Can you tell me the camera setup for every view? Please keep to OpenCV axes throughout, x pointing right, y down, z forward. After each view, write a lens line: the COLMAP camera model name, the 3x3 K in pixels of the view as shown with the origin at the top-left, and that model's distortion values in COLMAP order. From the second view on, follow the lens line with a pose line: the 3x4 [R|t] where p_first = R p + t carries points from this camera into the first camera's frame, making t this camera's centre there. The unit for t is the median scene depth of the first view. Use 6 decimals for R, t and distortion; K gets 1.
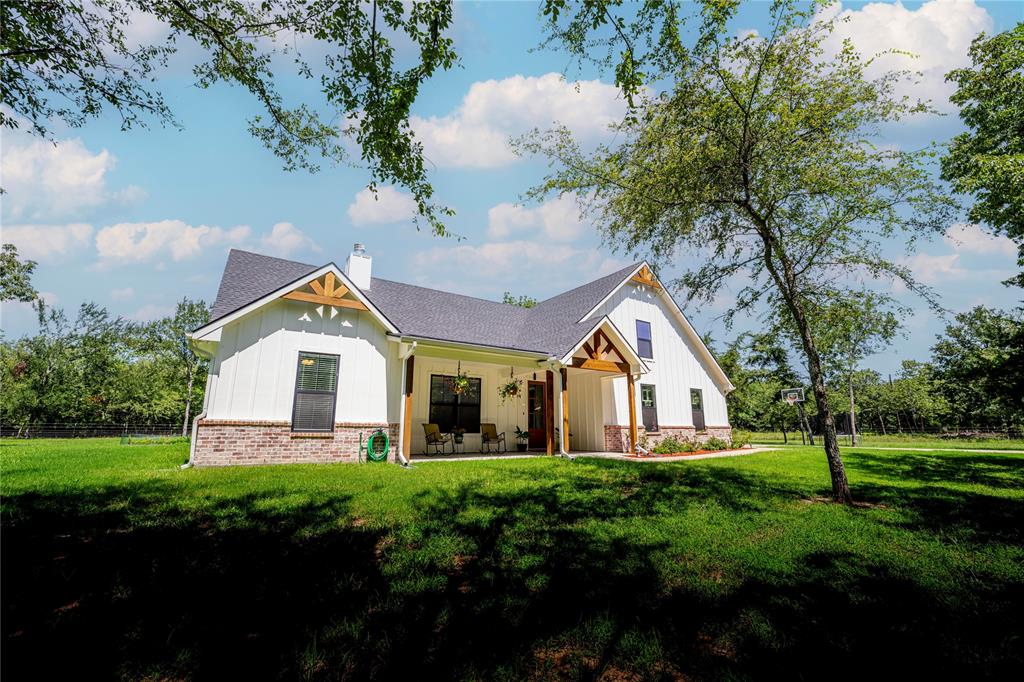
lens RADIAL K [[431.9, 0, 512.0], [0, 431.9, 341.0], [0, 0, 1]] dist [-0.019185, -0.000036]
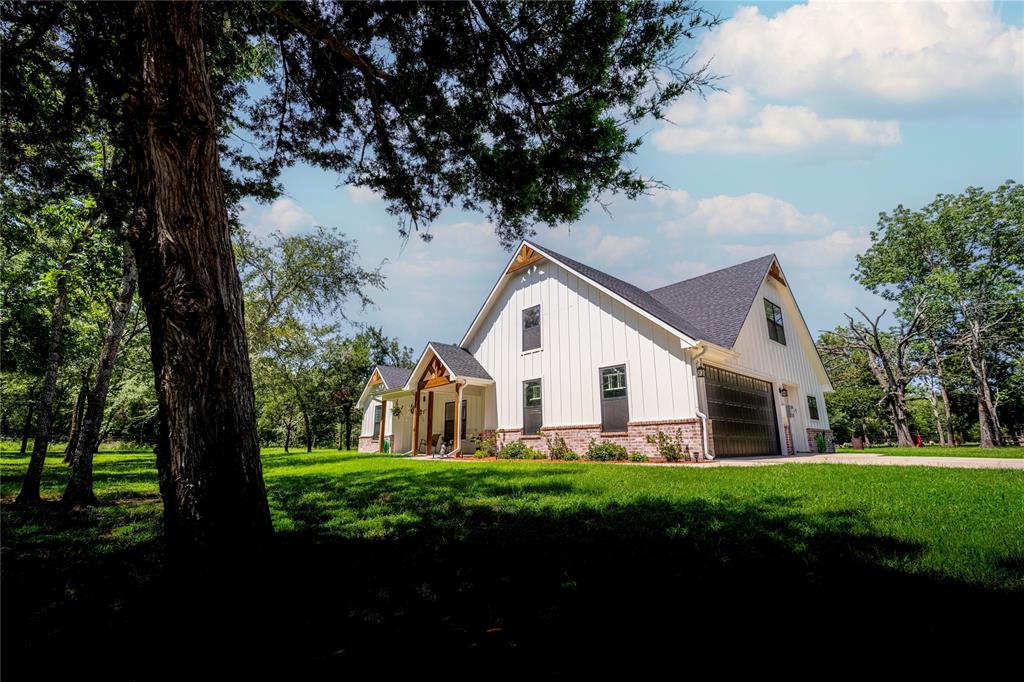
lens RADIAL K [[431.9, 0, 512.0], [0, 431.9, 341.0], [0, 0, 1]] dist [-0.019185, -0.000036]
pose [[0.080865, -0.214700, -0.973327, 1.077524], [0.242706, 0.951373, -0.189693, 0.164828], [0.966724, -0.220892, 0.129042, 0.787438]]
